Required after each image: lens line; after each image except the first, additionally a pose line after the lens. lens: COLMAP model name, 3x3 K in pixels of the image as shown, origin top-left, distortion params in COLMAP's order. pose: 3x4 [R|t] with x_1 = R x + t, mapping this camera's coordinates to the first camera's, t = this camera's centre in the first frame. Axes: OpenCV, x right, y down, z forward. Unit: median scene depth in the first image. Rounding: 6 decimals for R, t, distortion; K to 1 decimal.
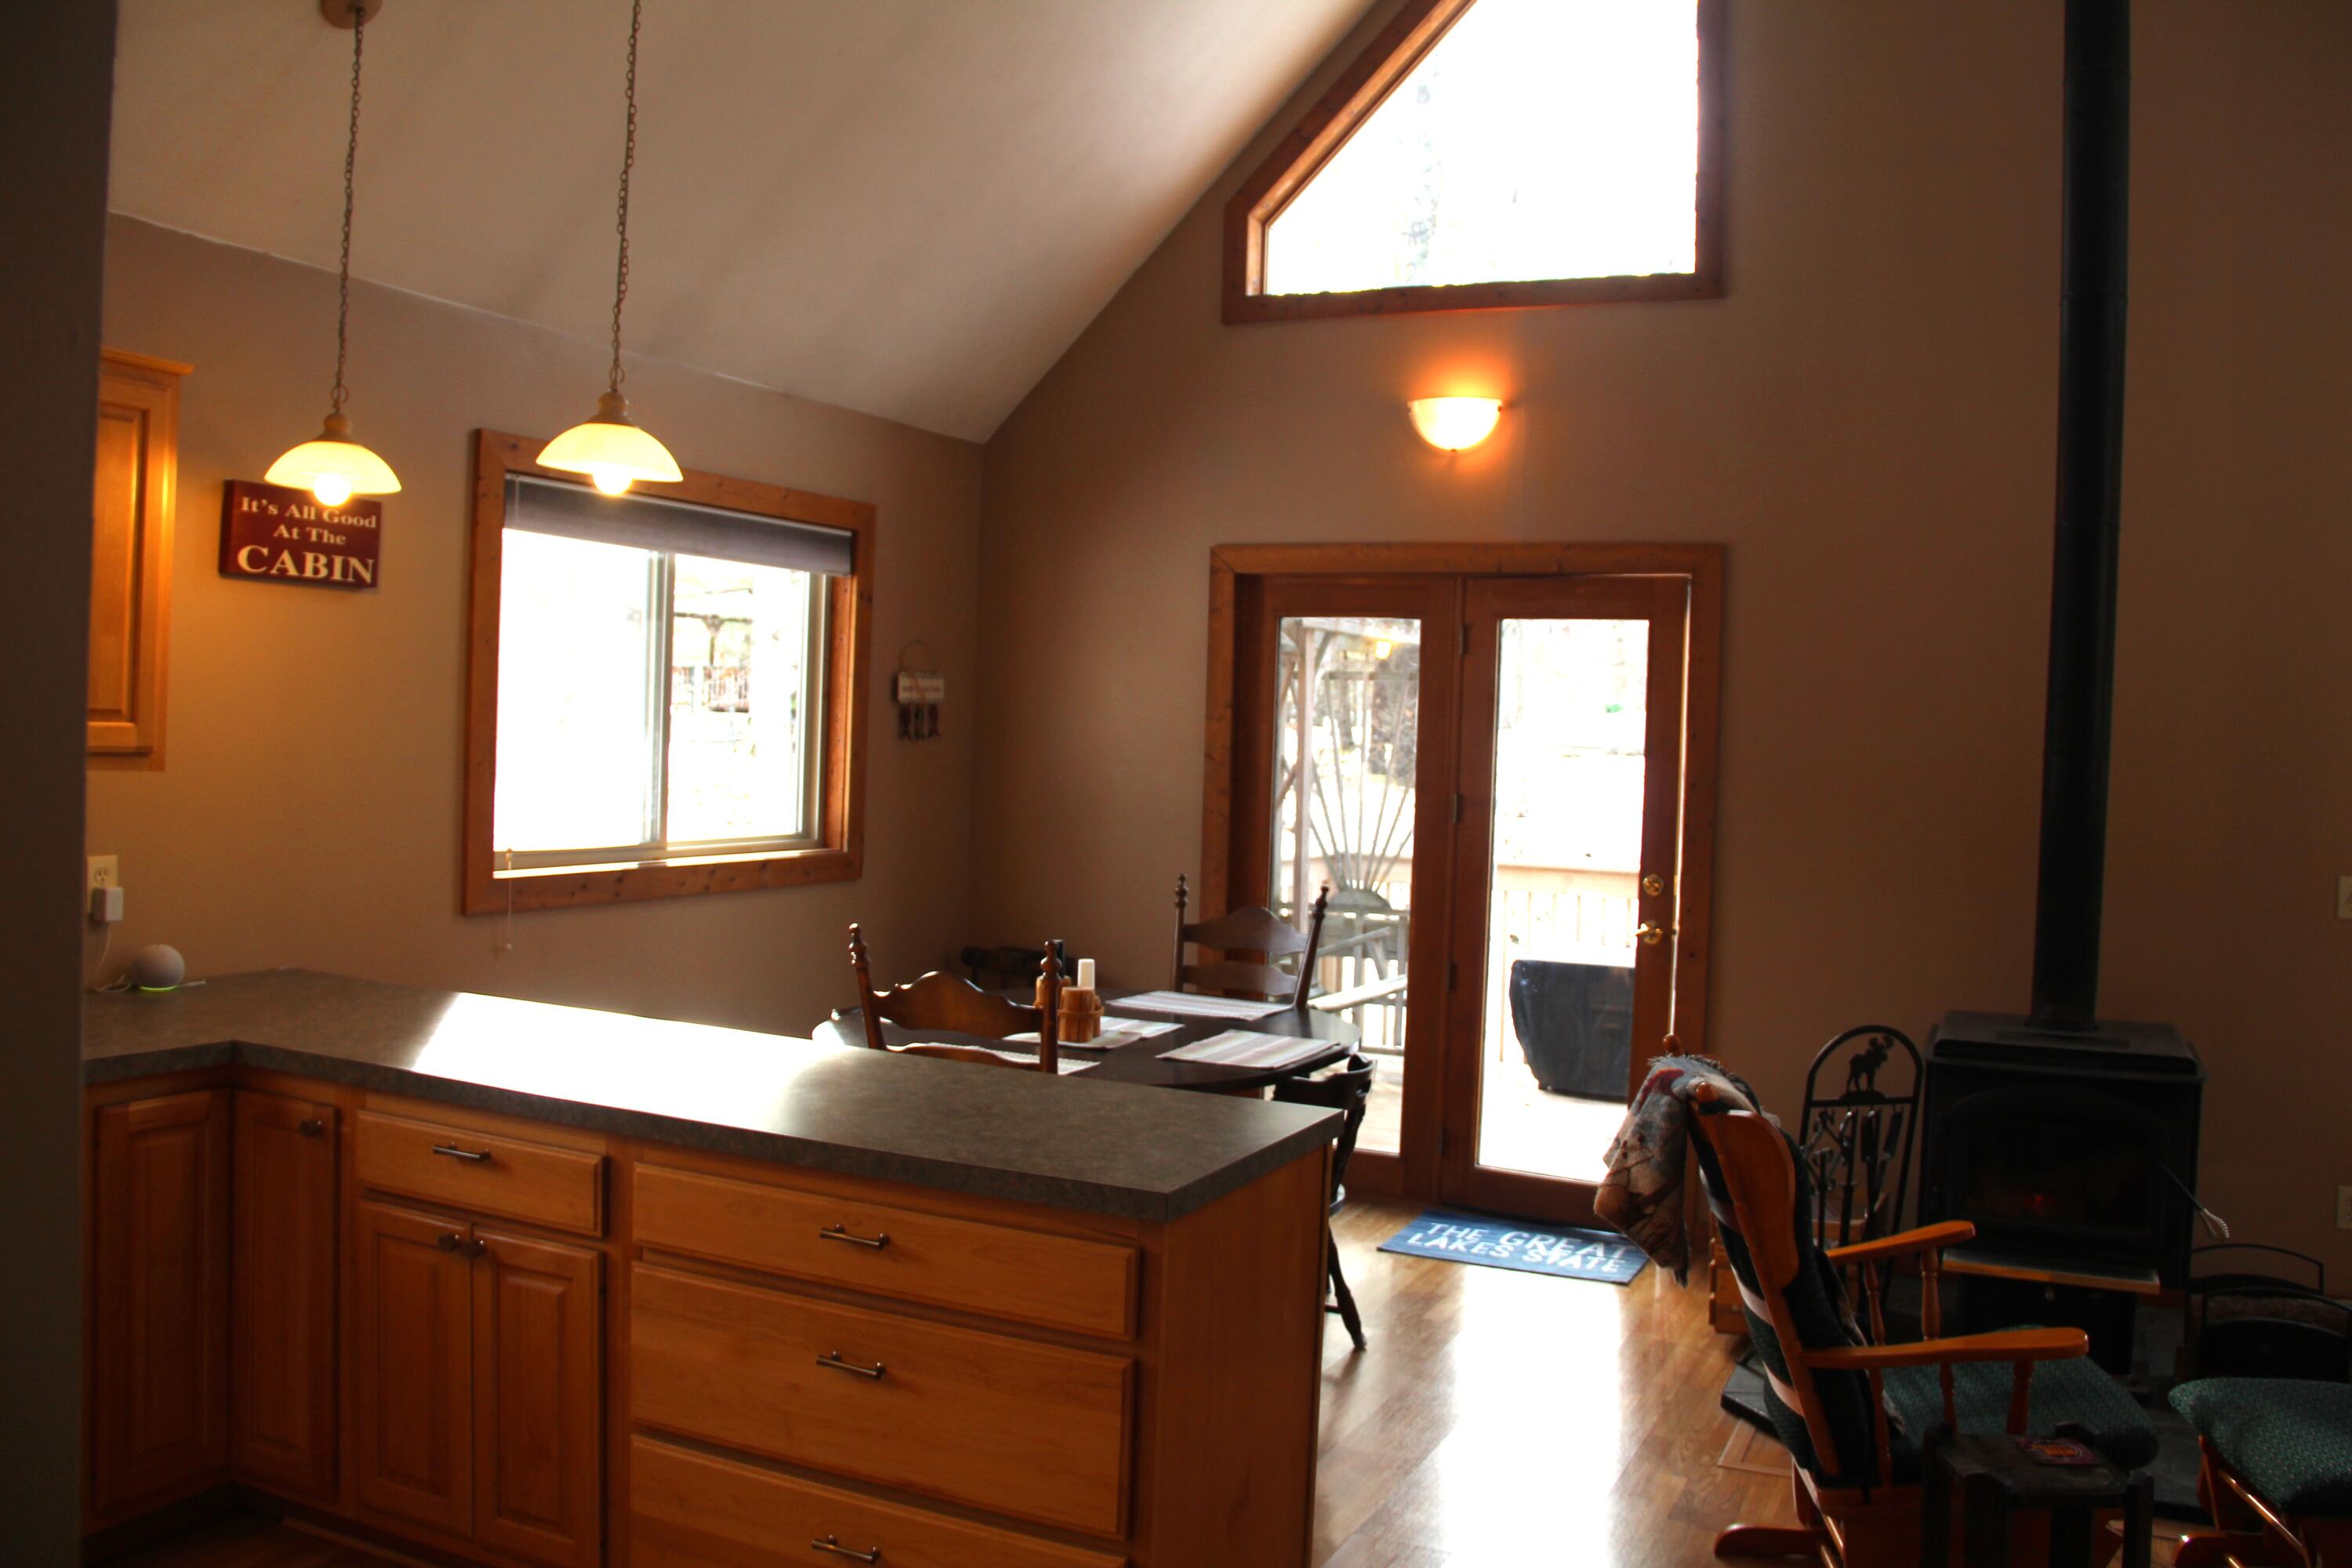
lens RADIAL K [[1916.3, 0, 1185.3], [0, 1916.3, 785.6], [0, 0, 1]] dist [-0.182974, 0.129870]
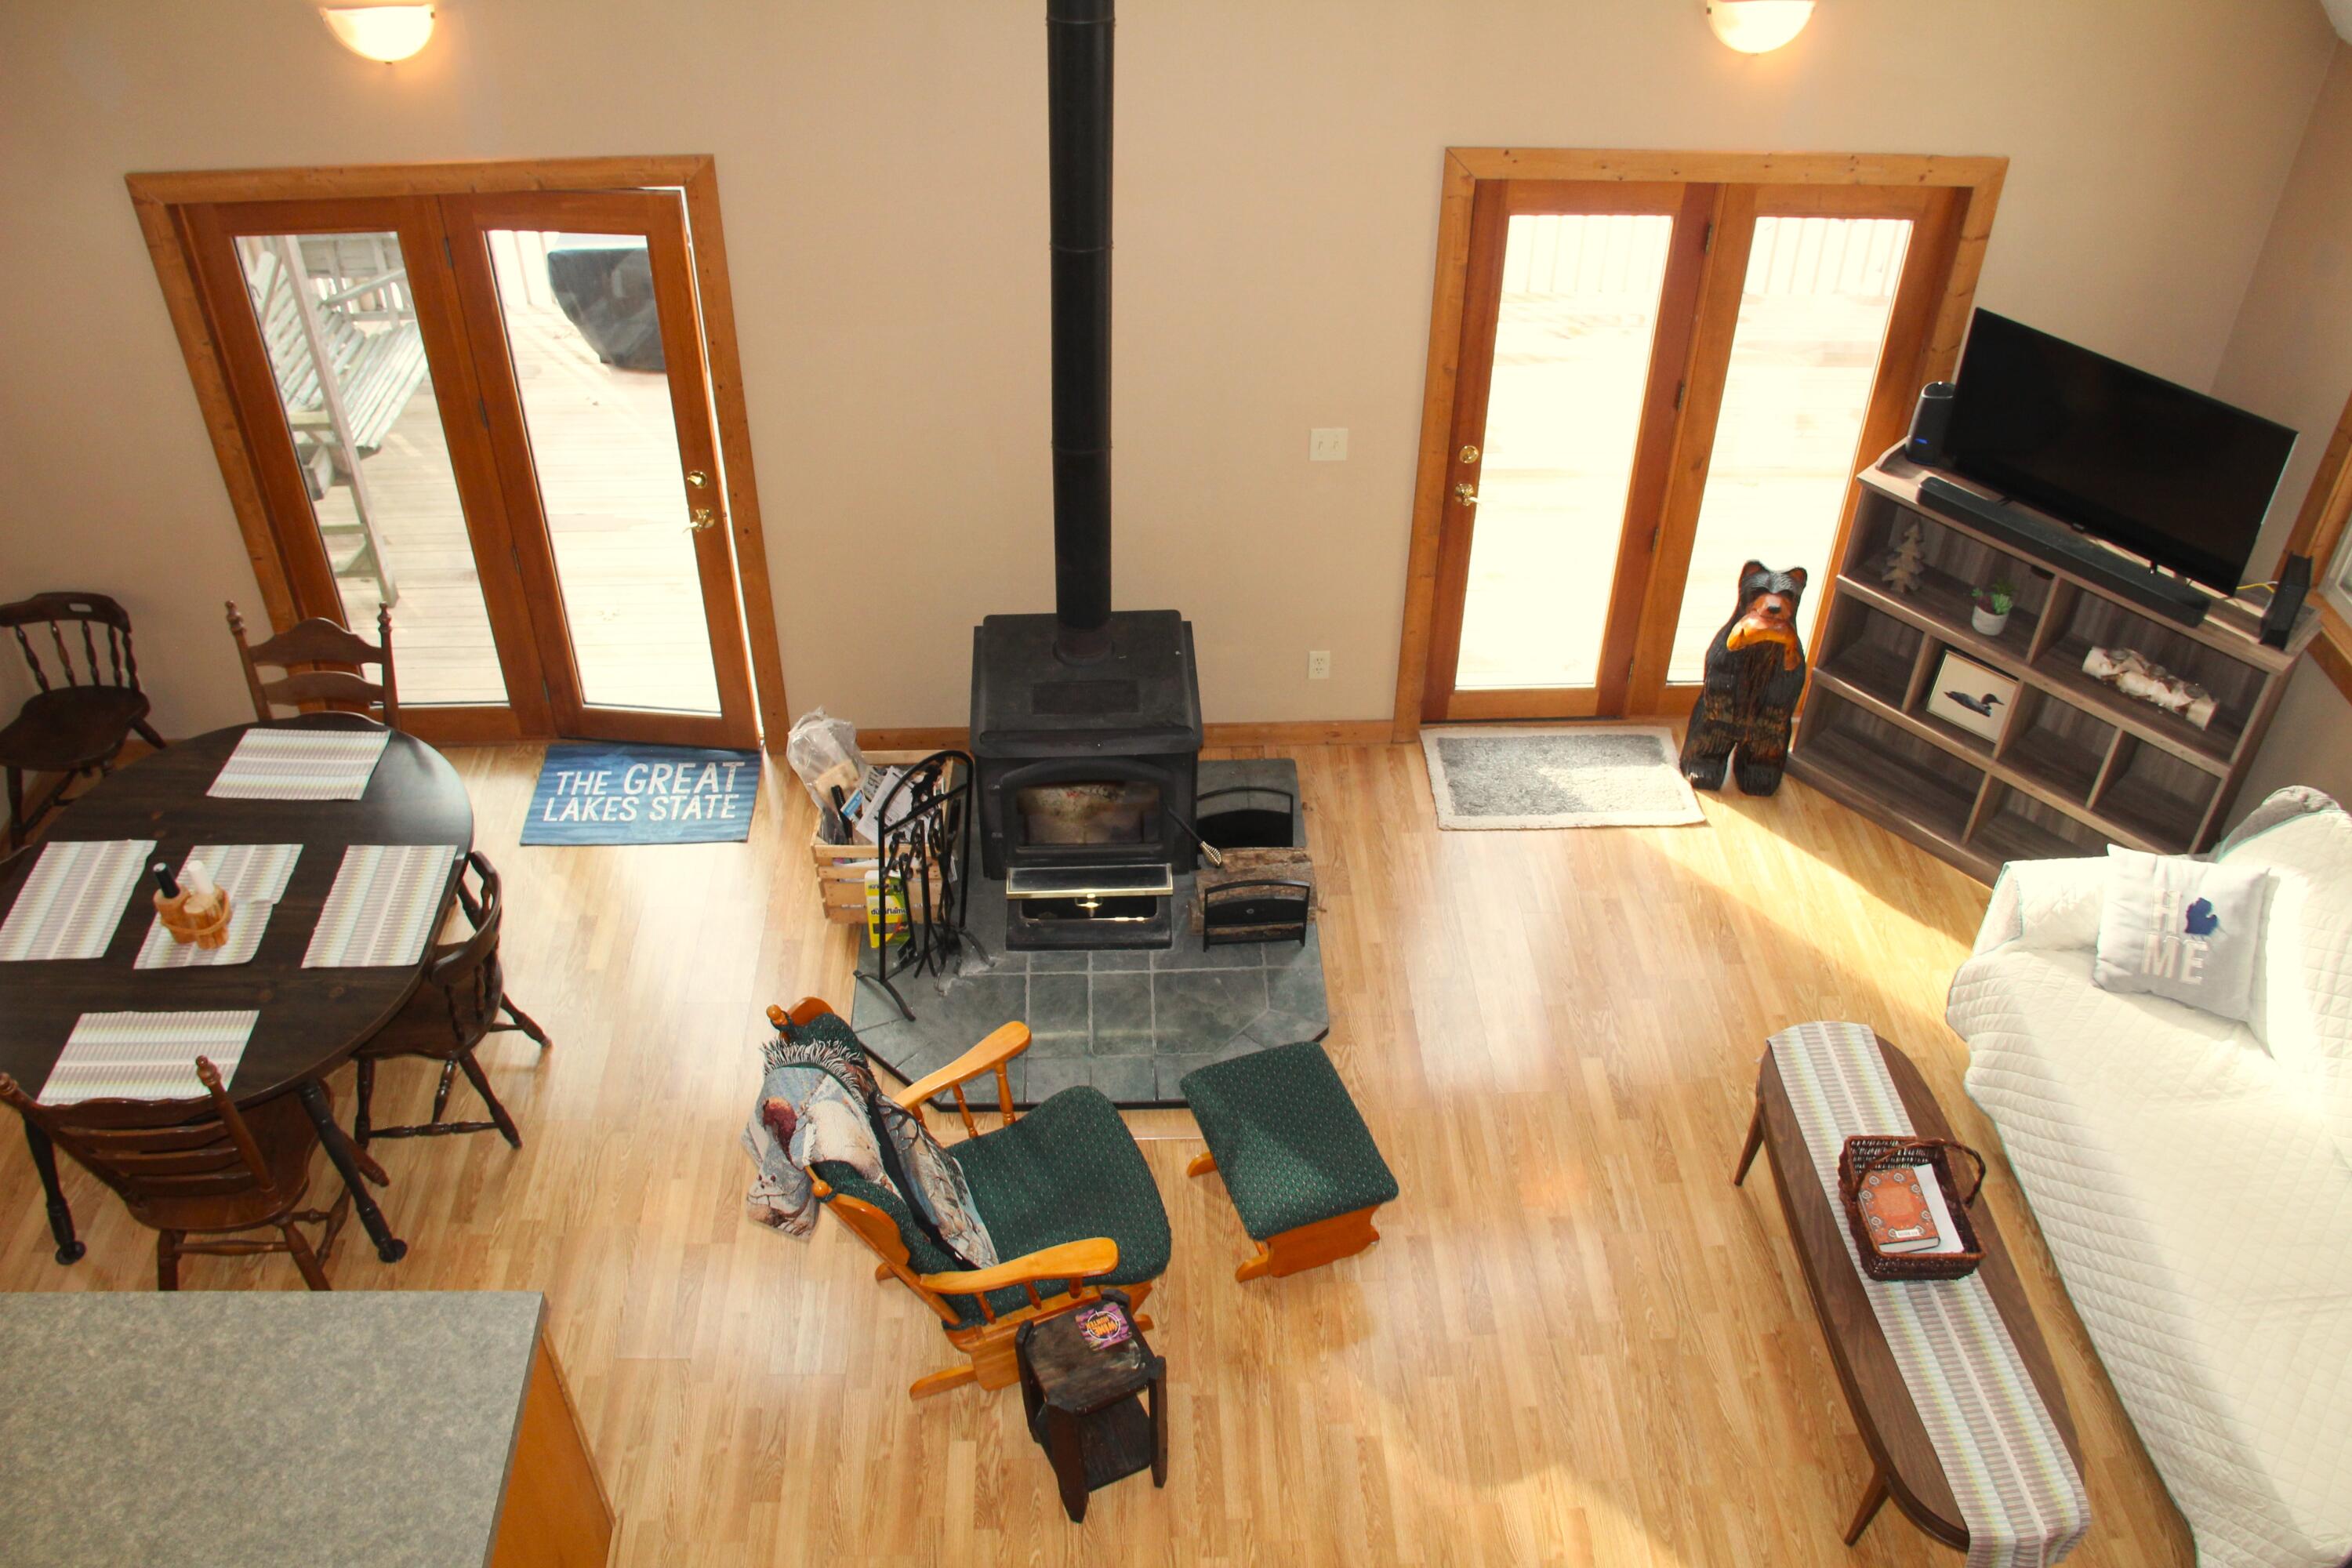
lens RADIAL K [[1916.3, 0, 1199.1], [0, 1916.3, 777.7], [0, 0, 1]] dist [-0.182974, 0.129870]
pose [[0.880373, -0.311900, 0.357299, 0.088194], [0.020047, 0.777144, 0.629003, -0.570430], [-0.473859, -0.546594, 0.690429, 0.099484]]
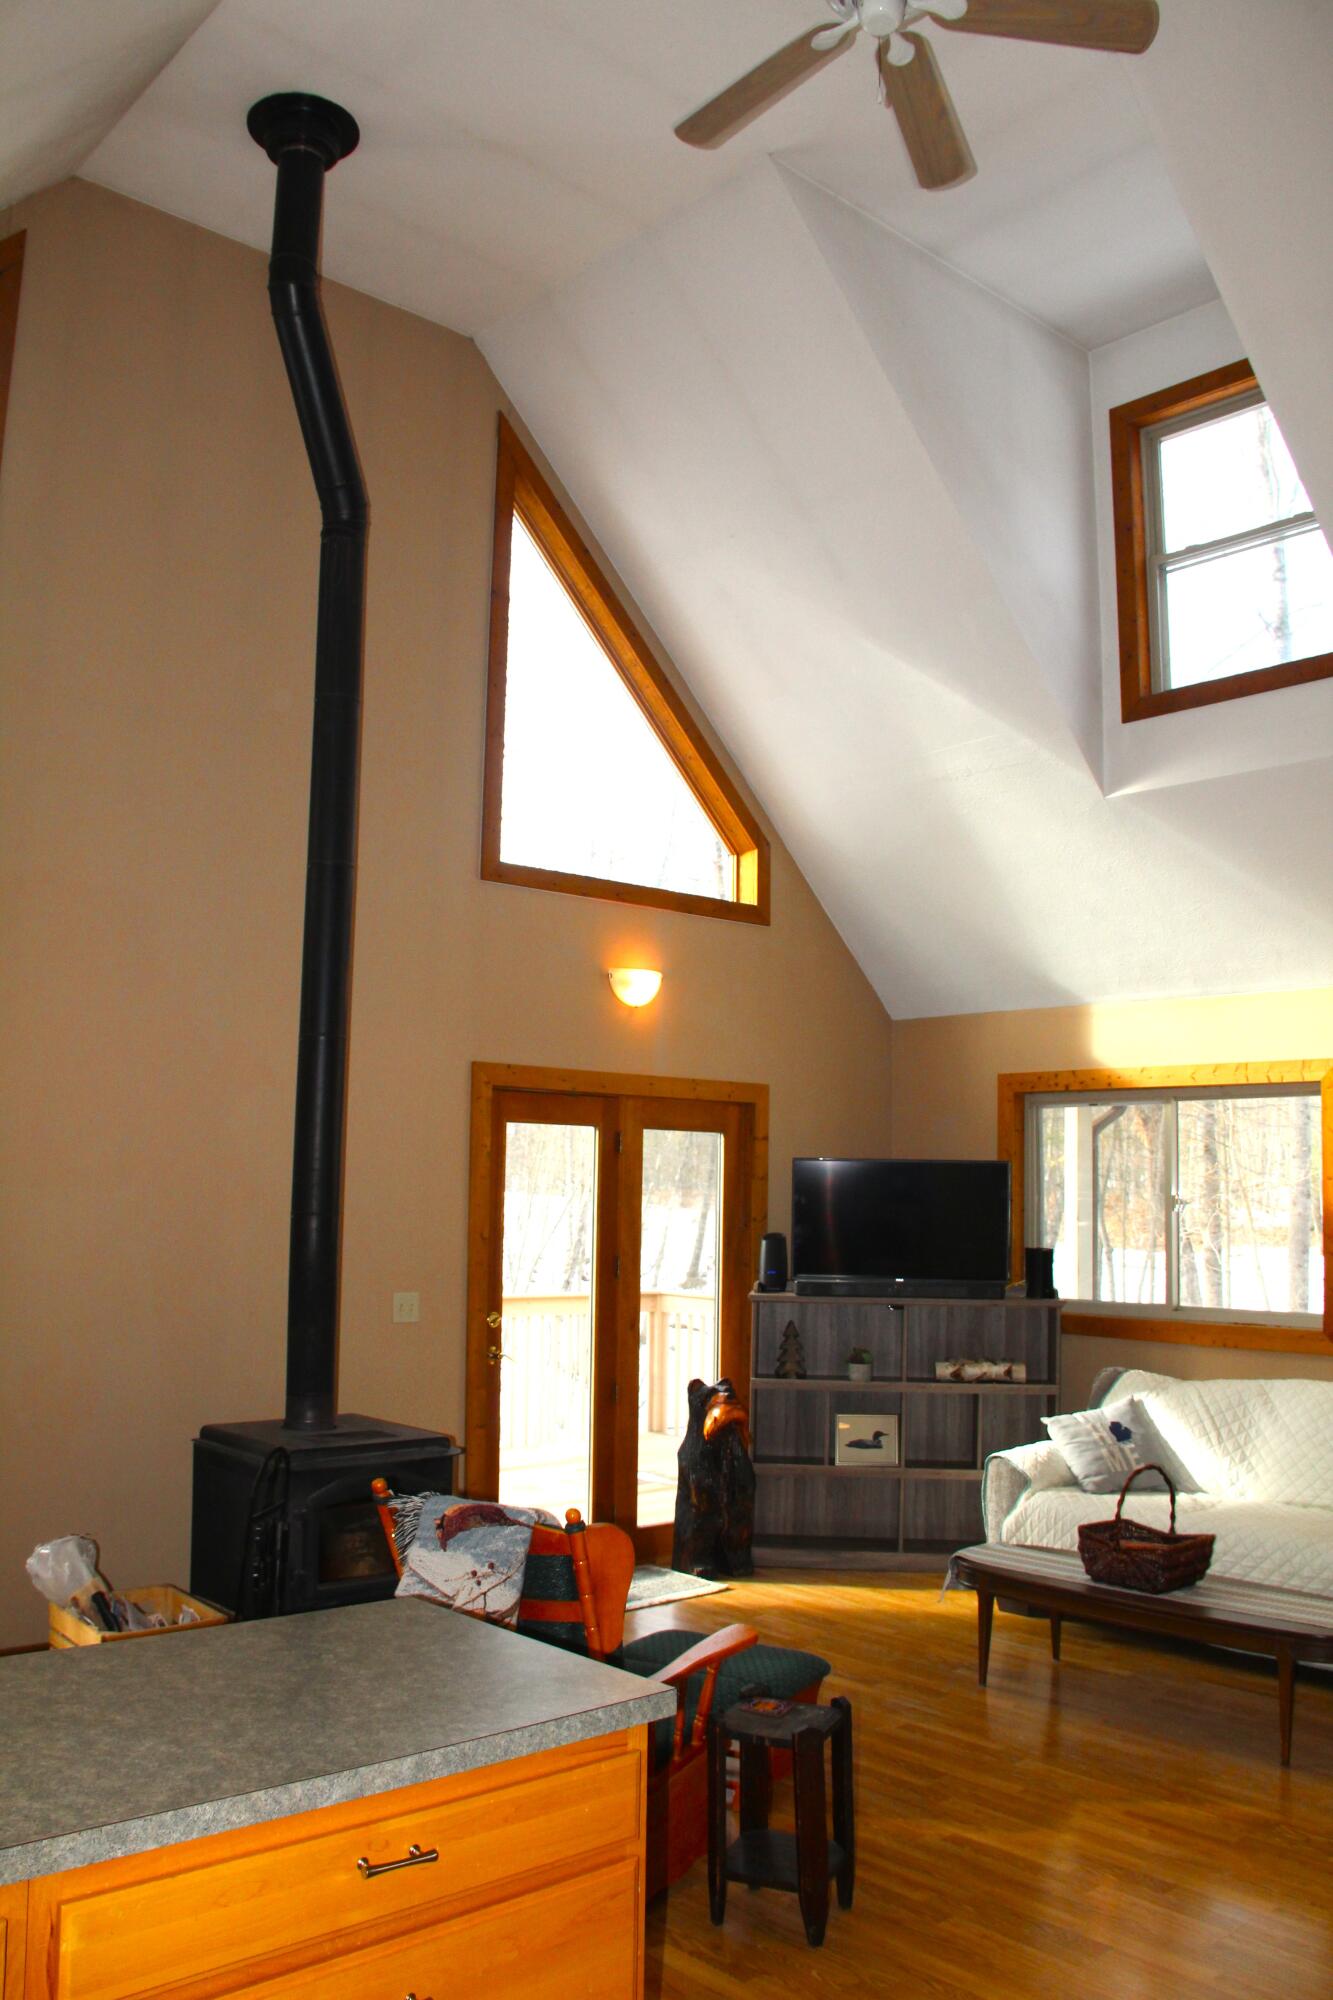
lens RADIAL K [[1629.5, 0, 642.6], [0, 1629.5, 1038.3], [0, 0, 1]] dist [-0.182974, 0.129870]
pose [[0.393136, 0.065656, 0.917133, -0.484430], [0.014797, 0.996866, -0.077707, -0.050091], [-0.919361, 0.044121, 0.390933, 0.348874]]
